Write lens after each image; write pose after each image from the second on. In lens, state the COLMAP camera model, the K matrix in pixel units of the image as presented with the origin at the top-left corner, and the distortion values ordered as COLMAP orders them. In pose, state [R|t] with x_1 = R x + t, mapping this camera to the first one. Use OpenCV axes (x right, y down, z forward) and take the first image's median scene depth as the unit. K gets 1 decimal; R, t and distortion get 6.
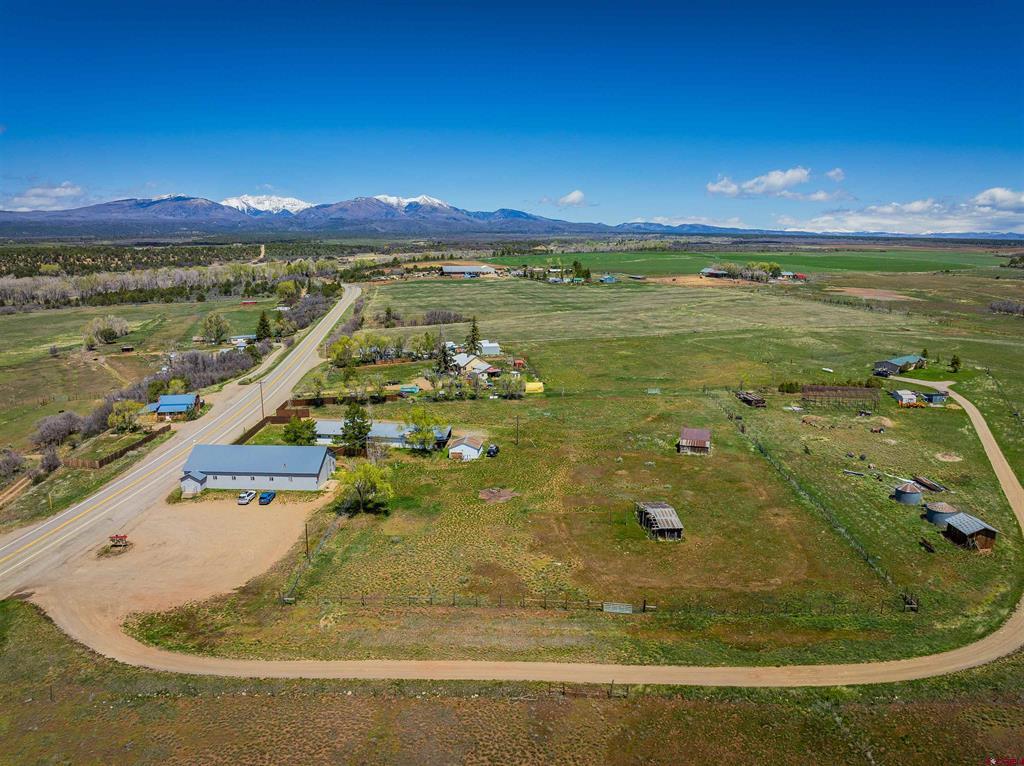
lens RADIAL K [[721.8, 0, 513.6], [0, 721.8, 385.6], [0, 0, 1]] dist [-0.032462, -0.005489]
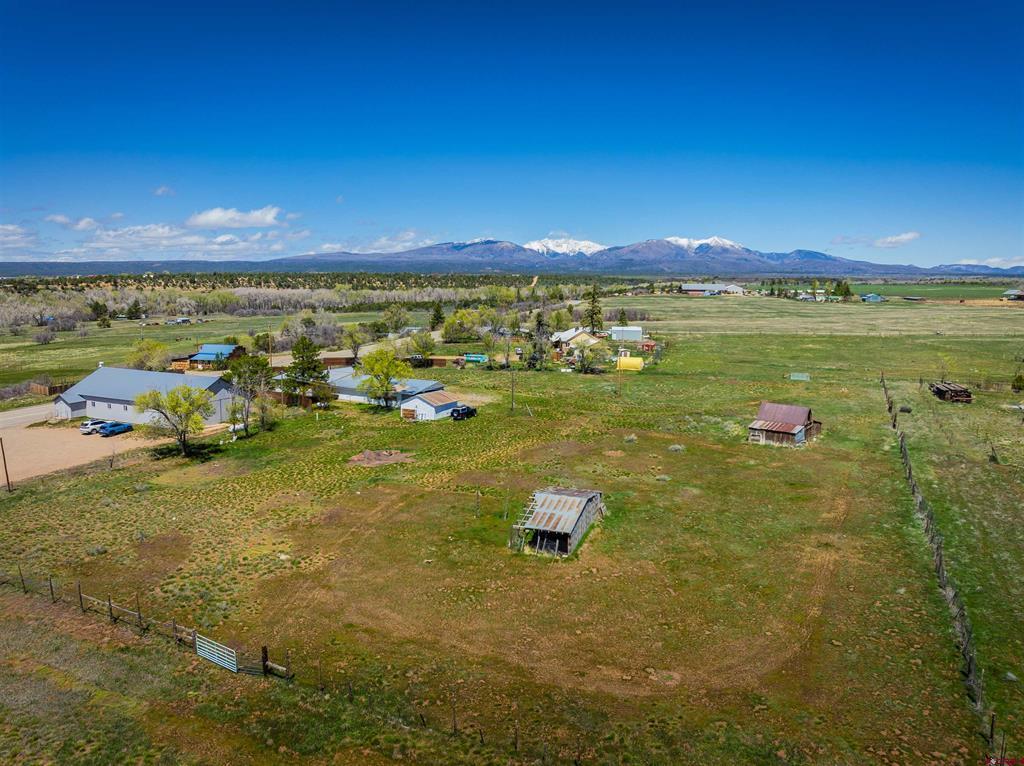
lens RADIAL K [[721.8, 0, 518.5], [0, 721.8, 380.9], [0, 0, 1]] dist [-0.032462, -0.005489]
pose [[0.927084, 0.059774, -0.370057, 0.266841], [-0.082798, 0.995475, -0.046635, 0.086070], [0.365595, 0.073875, 0.927838, 0.374926]]
